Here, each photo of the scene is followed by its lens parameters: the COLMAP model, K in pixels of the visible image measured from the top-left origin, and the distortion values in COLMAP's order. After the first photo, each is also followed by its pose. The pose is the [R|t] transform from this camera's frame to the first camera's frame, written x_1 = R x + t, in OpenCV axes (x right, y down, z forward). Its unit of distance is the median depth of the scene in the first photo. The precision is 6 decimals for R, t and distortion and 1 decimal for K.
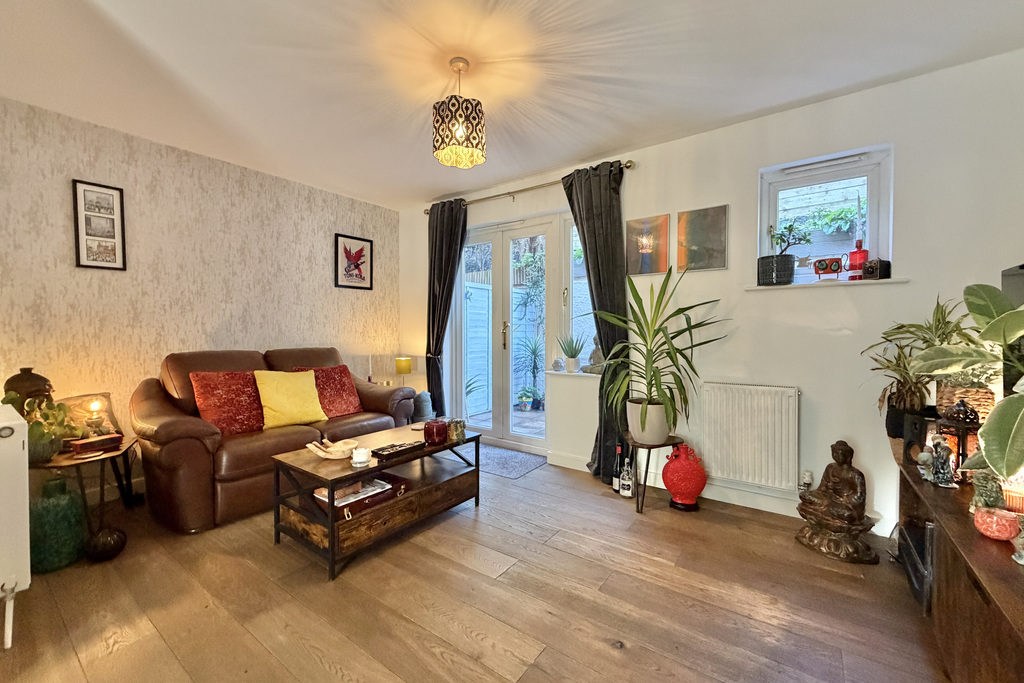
lens RADIAL K [[407.4, 0, 512.0], [0, 407.4, 341.5], [0, 0, 1]] dist [0.001510, 0.000066]
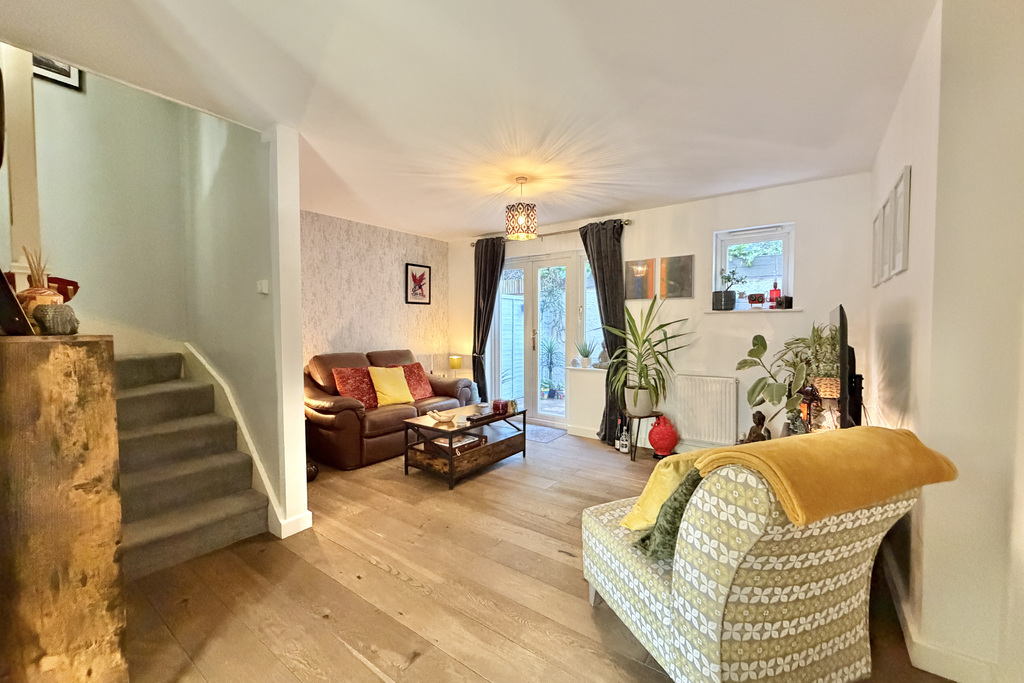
lens RADIAL K [[407.4, 0, 512.0], [0, 407.4, 341.5], [0, 0, 1]] dist [0.001510, 0.000066]
pose [[0.999977, -0.001038, -0.006695, -0.116100], [0.001131, 0.999903, 0.013874, -0.040893], [0.006680, -0.013882, 0.999881, -0.472329]]
